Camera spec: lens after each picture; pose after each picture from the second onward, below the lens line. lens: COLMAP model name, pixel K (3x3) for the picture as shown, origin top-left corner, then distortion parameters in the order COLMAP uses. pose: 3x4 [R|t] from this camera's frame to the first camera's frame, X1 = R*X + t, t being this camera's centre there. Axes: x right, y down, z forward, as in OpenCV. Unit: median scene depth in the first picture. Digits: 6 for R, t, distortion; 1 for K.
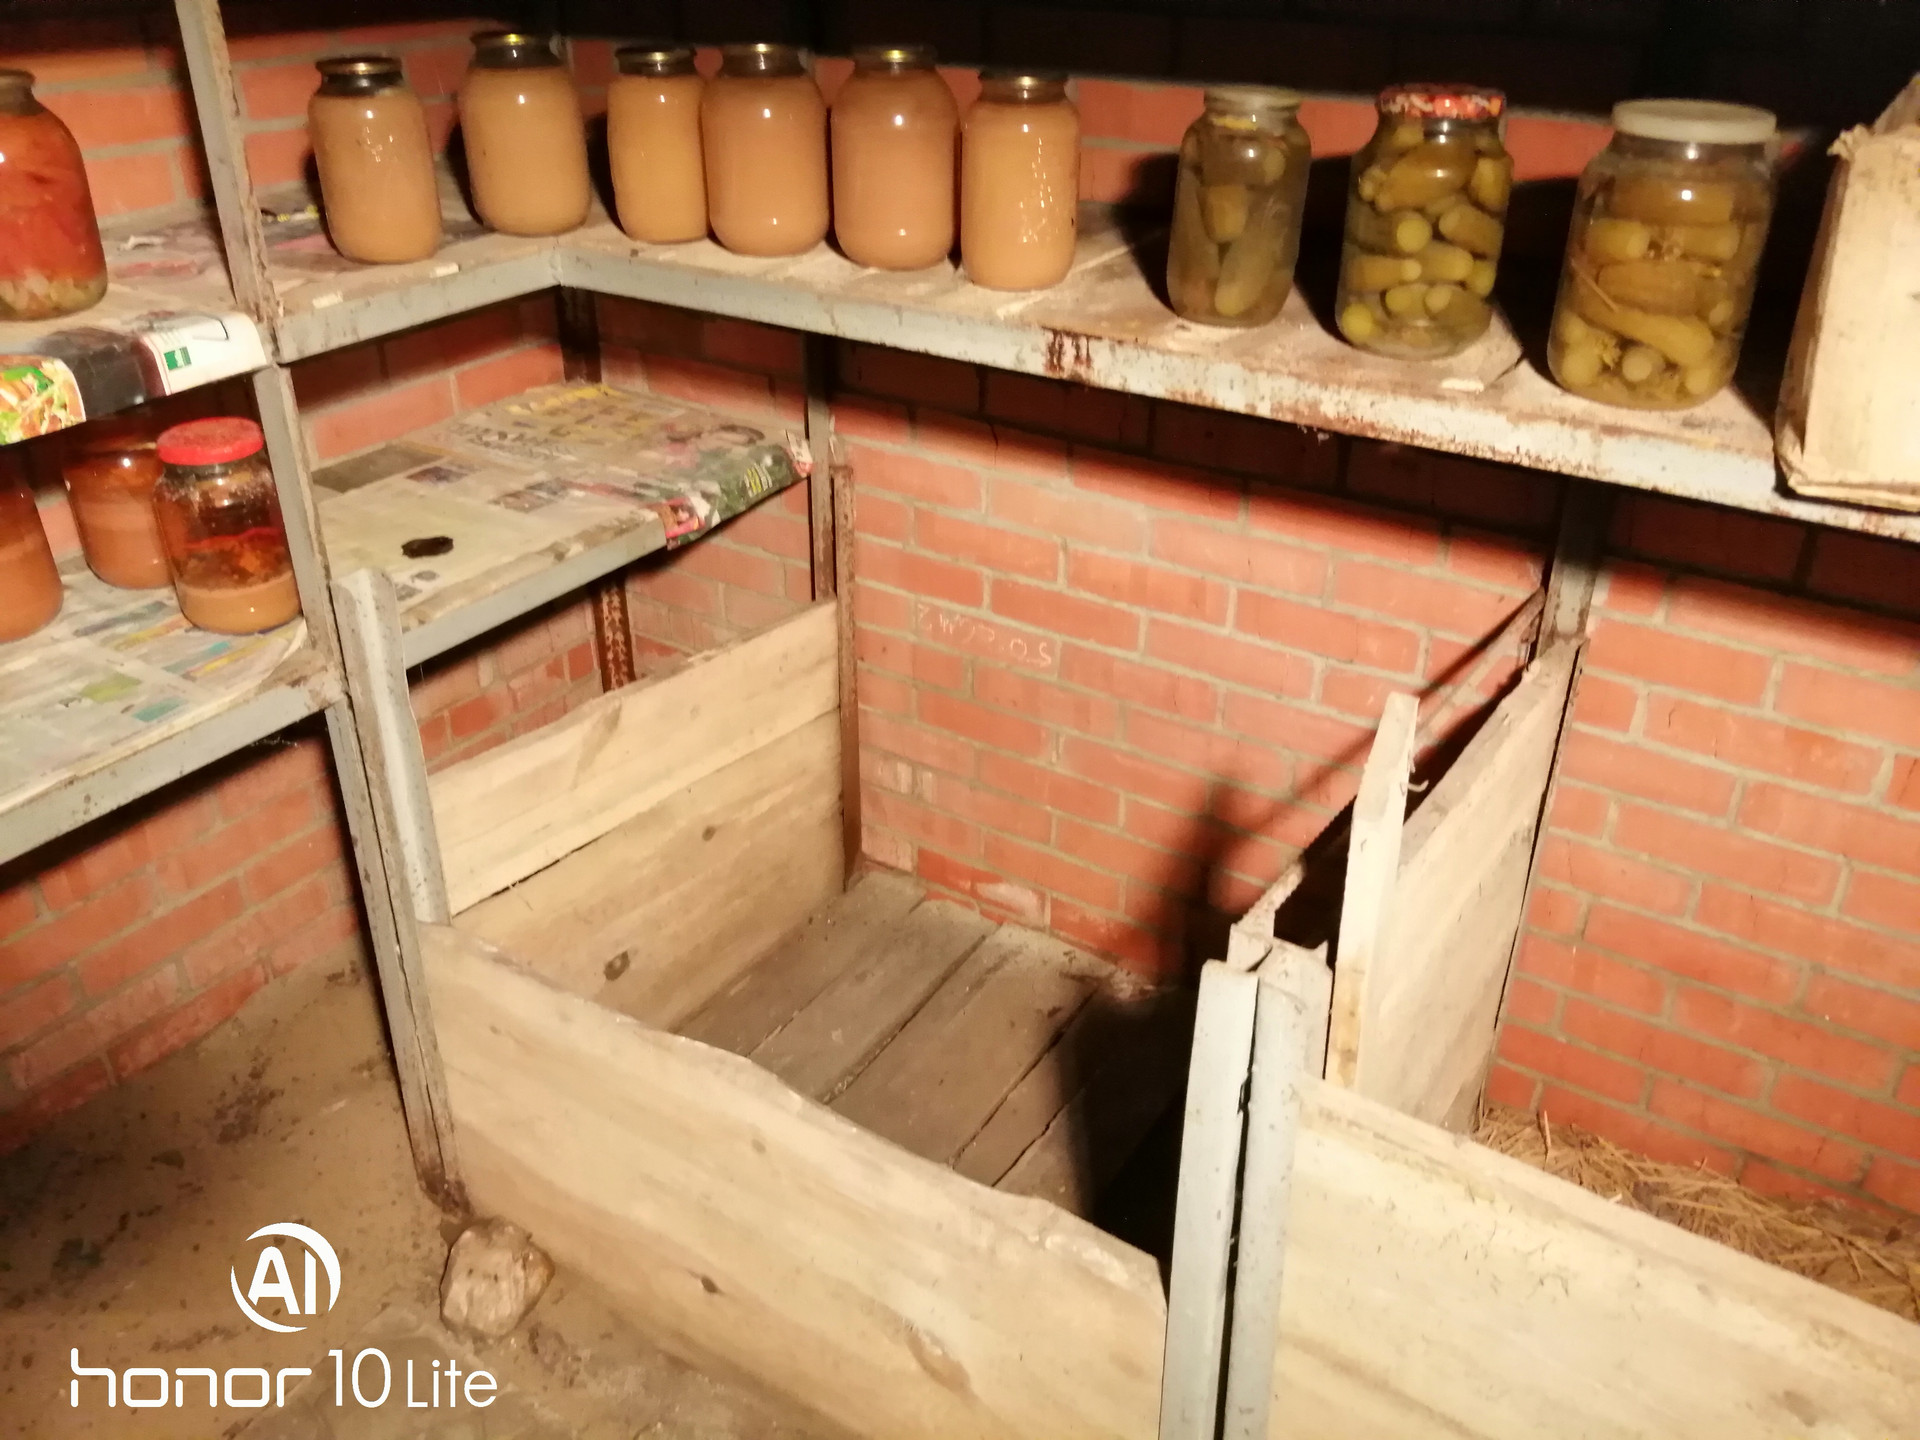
lens RADIAL K [[1541.2, 0, 960.0], [0, 1541.2, 720.0], [0, 0, 1]] dist [0.054947, -0.116884]
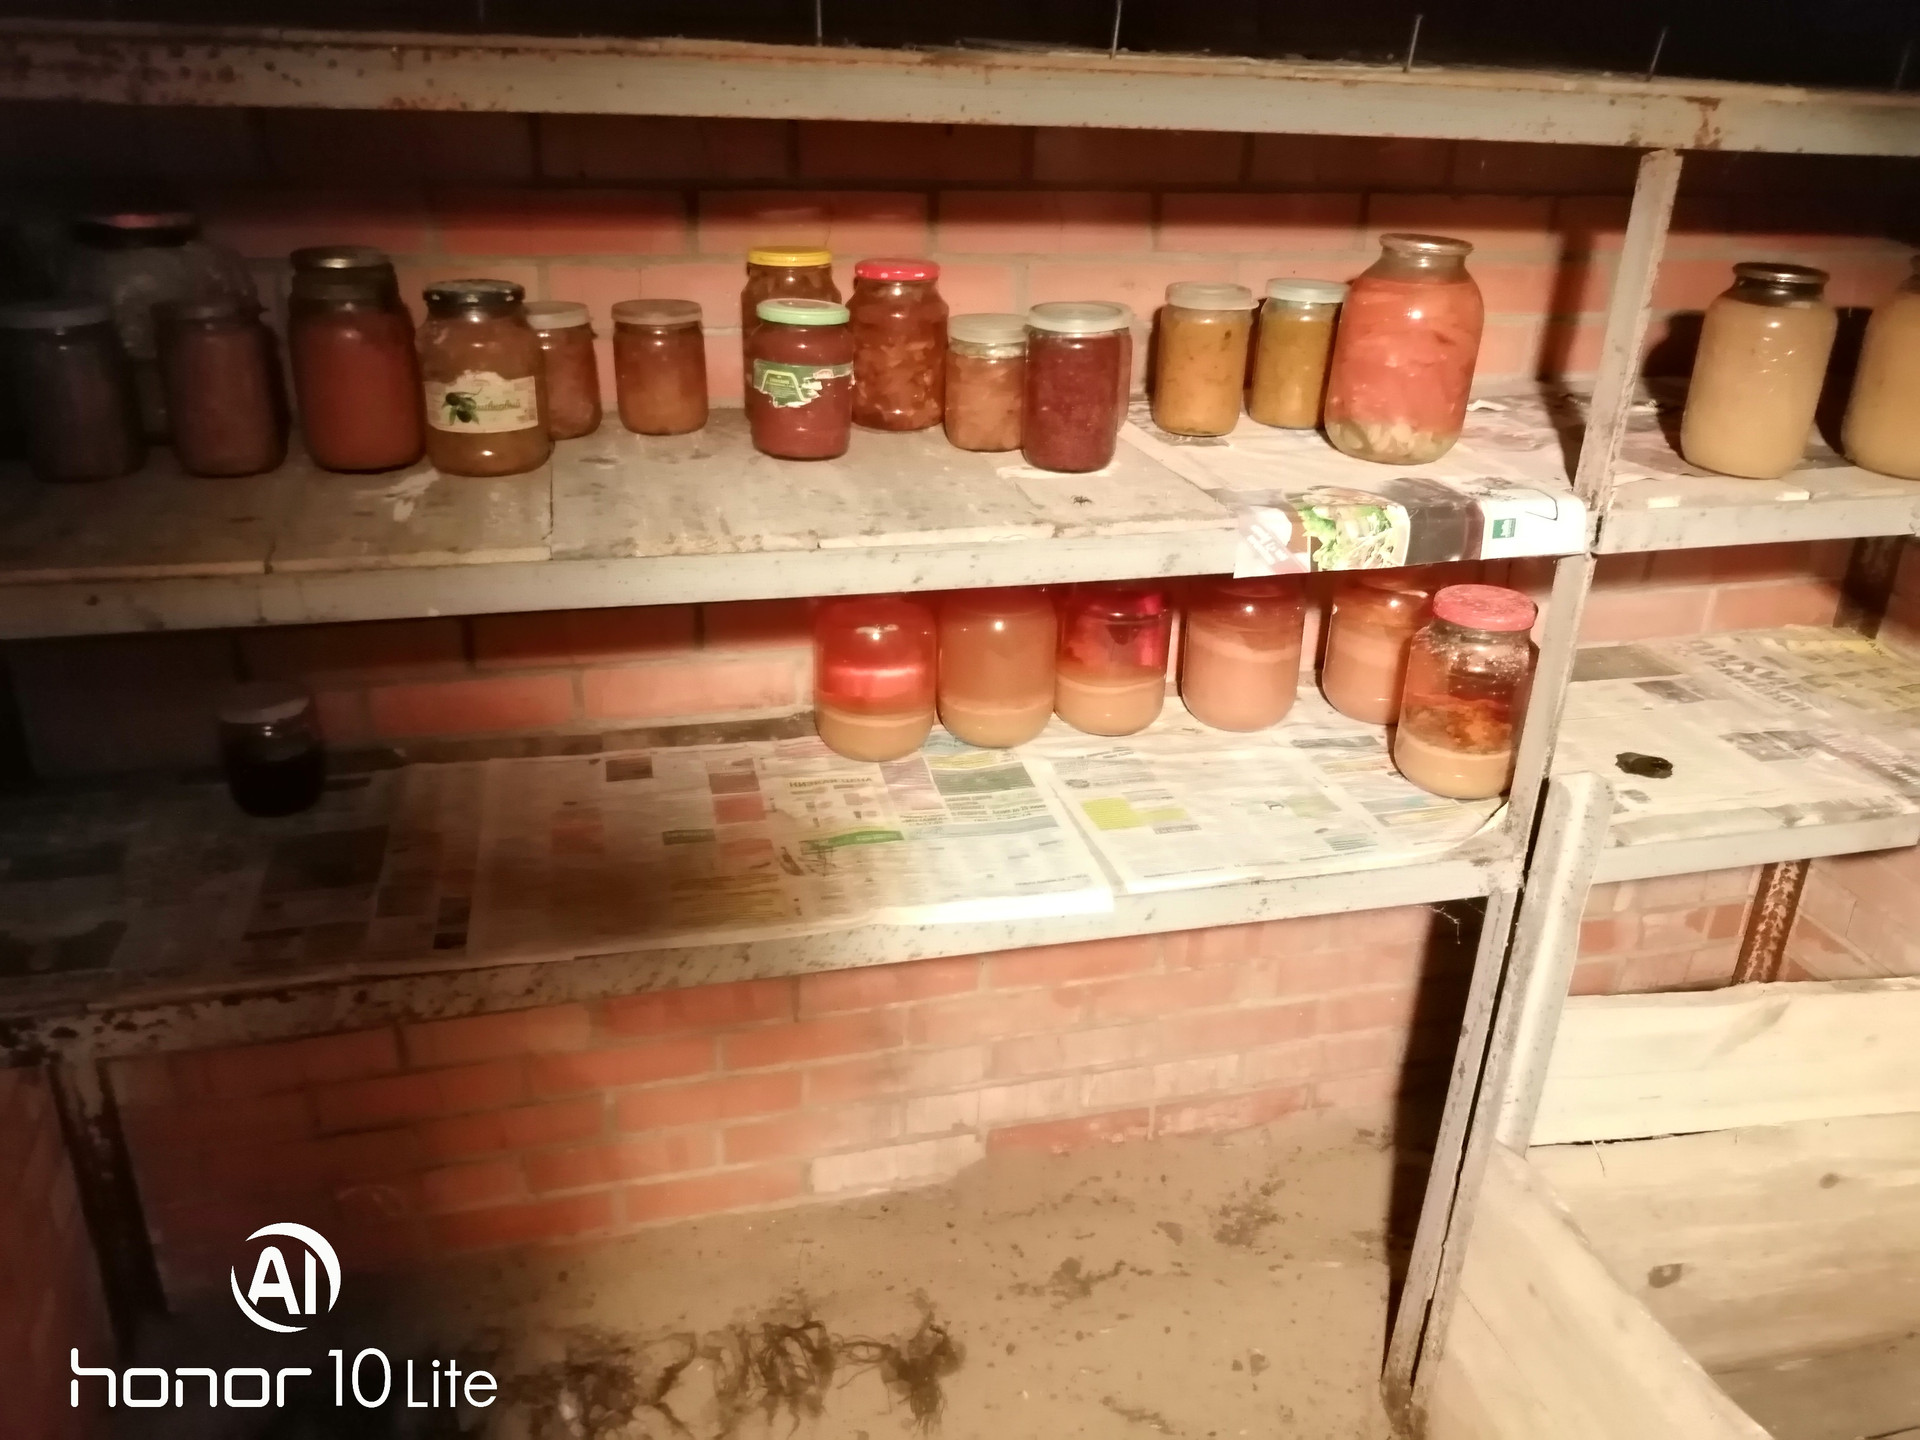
lens RADIAL K [[1541.2, 0, 960.0], [0, 1541.2, 720.0], [0, 0, 1]] dist [0.054947, -0.116884]
pose [[0.738401, 0.296416, -0.605724, -0.098519], [-0.358009, 0.933496, 0.020387, -0.009712], [0.571484, 0.201801, 0.795414, 0.021183]]
